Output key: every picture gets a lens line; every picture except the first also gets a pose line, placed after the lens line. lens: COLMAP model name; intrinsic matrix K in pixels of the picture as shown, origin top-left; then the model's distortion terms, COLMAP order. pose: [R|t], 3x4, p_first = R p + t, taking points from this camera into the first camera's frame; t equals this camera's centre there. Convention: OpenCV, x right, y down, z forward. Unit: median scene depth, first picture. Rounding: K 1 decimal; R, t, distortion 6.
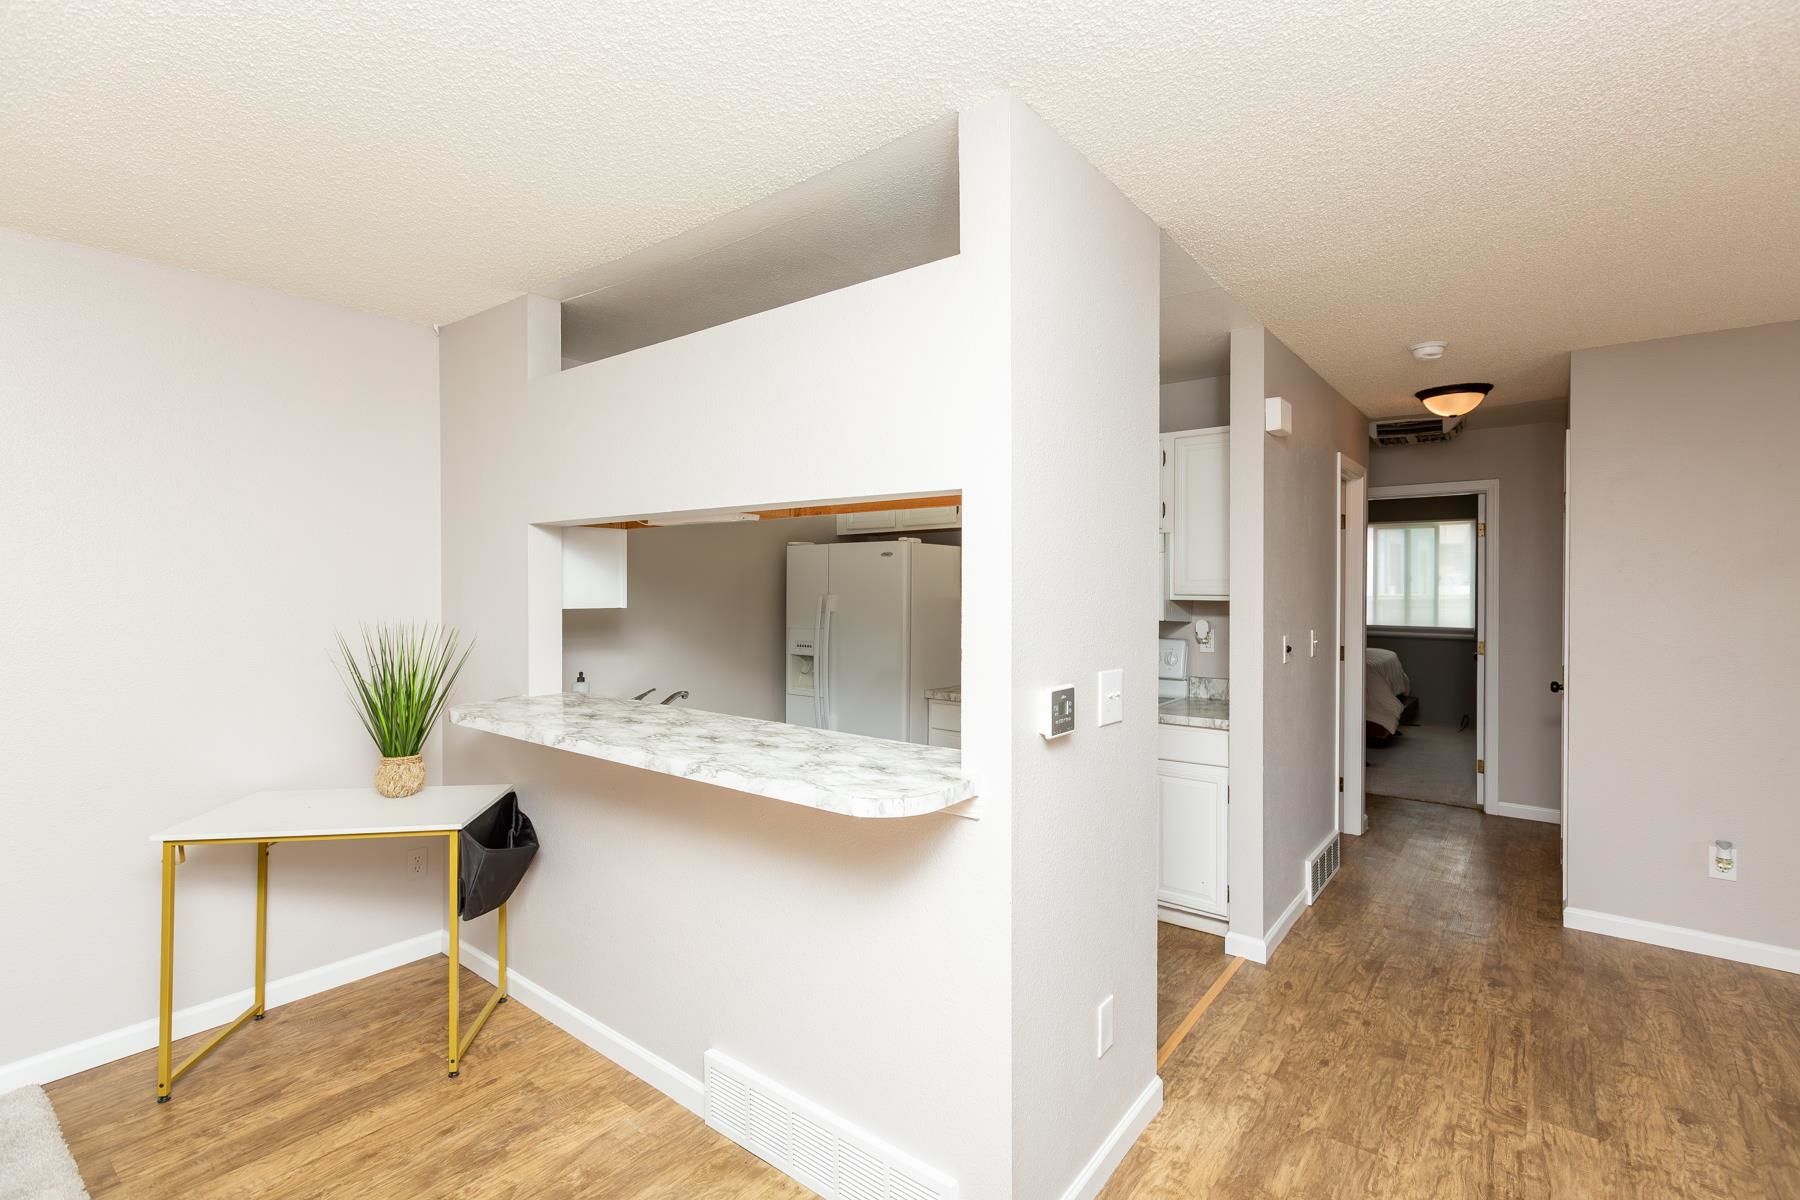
lens RADIAL K [[815.2, 0, 899.7], [0, 815.2, 591.4], [0, 0, 1]] dist [0.003586, -0.000459]
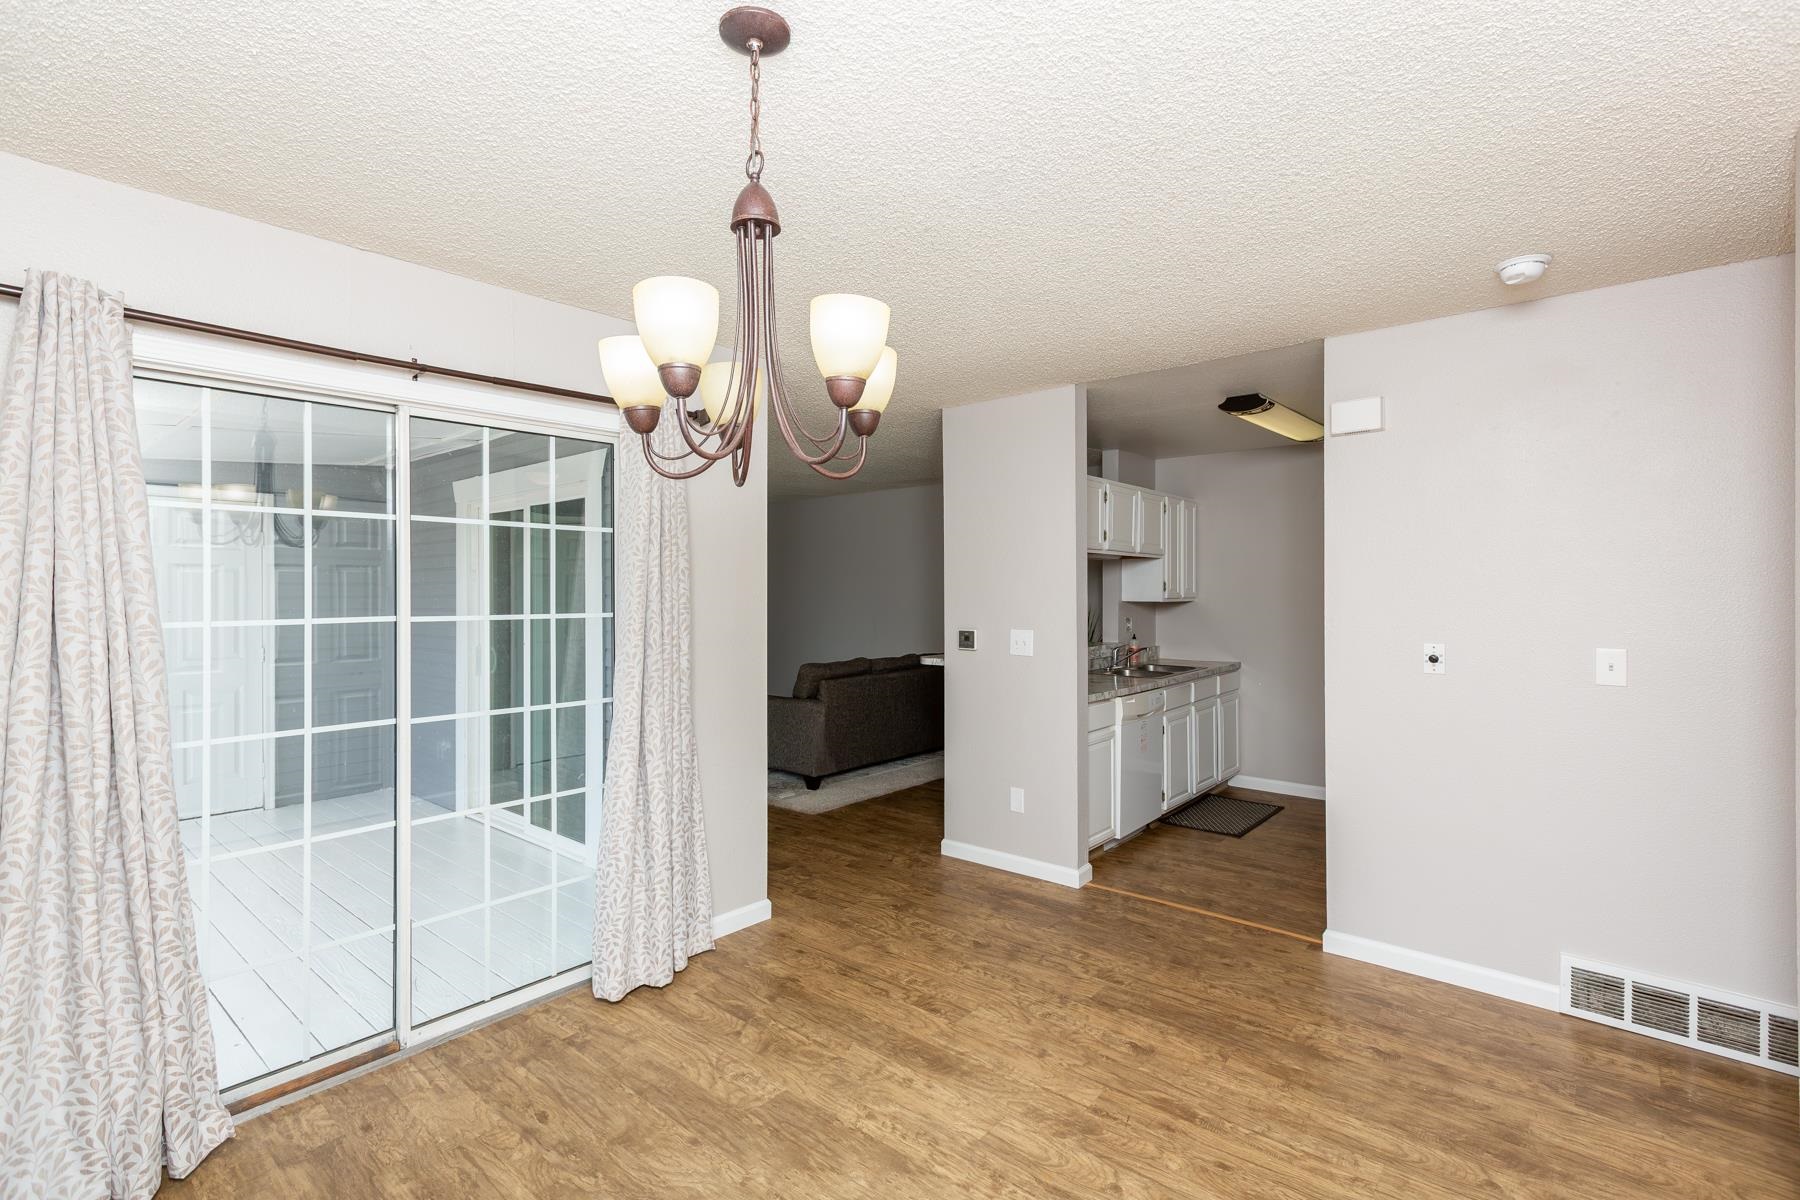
lens RADIAL K [[824.2, 0, 899.8], [0, 824.2, 591.7], [0, 0, 1]] dist [0.003988, -0.000732]
pose [[-0.037247, -0.000003, -0.999306, 1.442670], [-0.003523, 0.999994, 0.000128, 0.003049], [0.999300, 0.003525, -0.037246, 0.477092]]
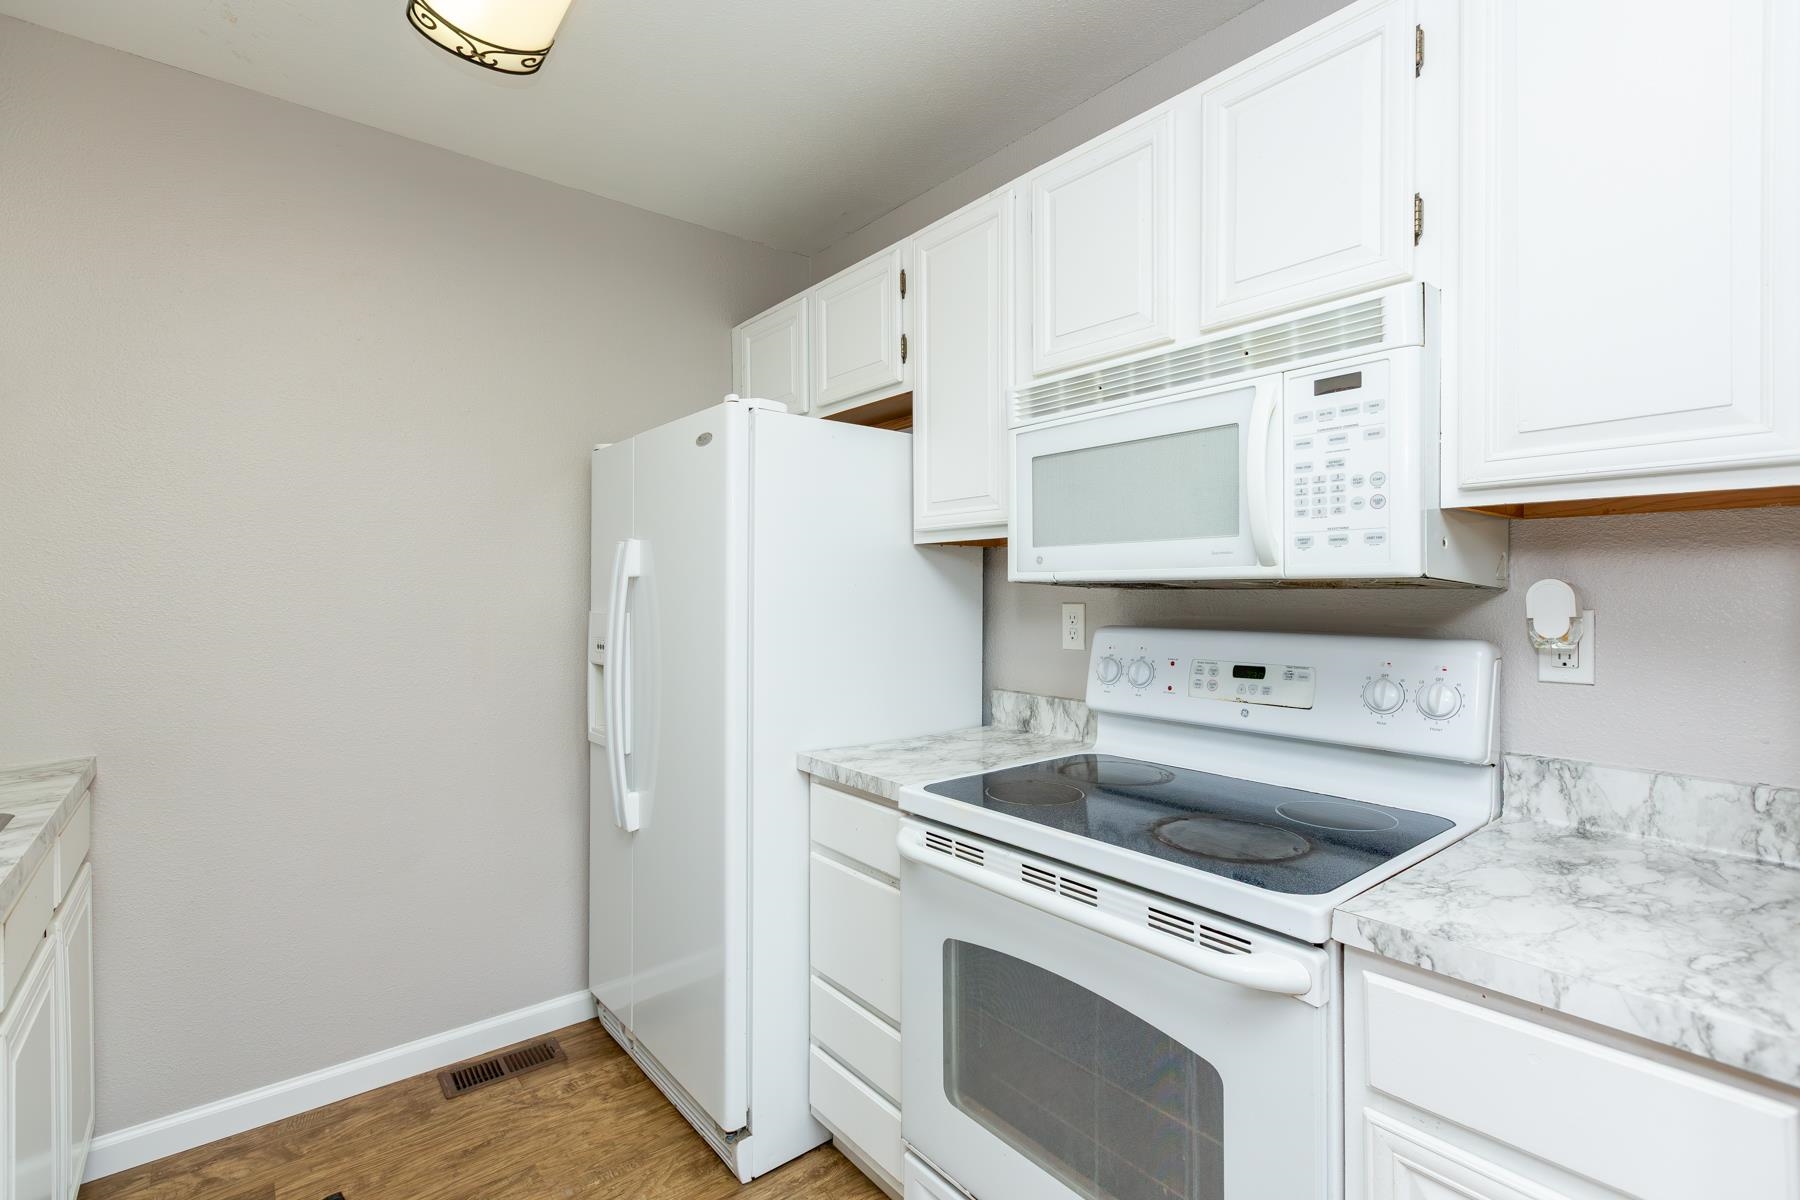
lens RADIAL K [[824.2, 0, 899.8], [0, 824.2, 591.7], [0, 0, 1]] dist [0.003988, -0.000732]
pose [[0.975602, -0.002686, -0.219529, 0.230617], [0.002104, 0.999994, -0.002884, 0.047768], [0.219536, 0.002352, 0.975602, 0.748566]]
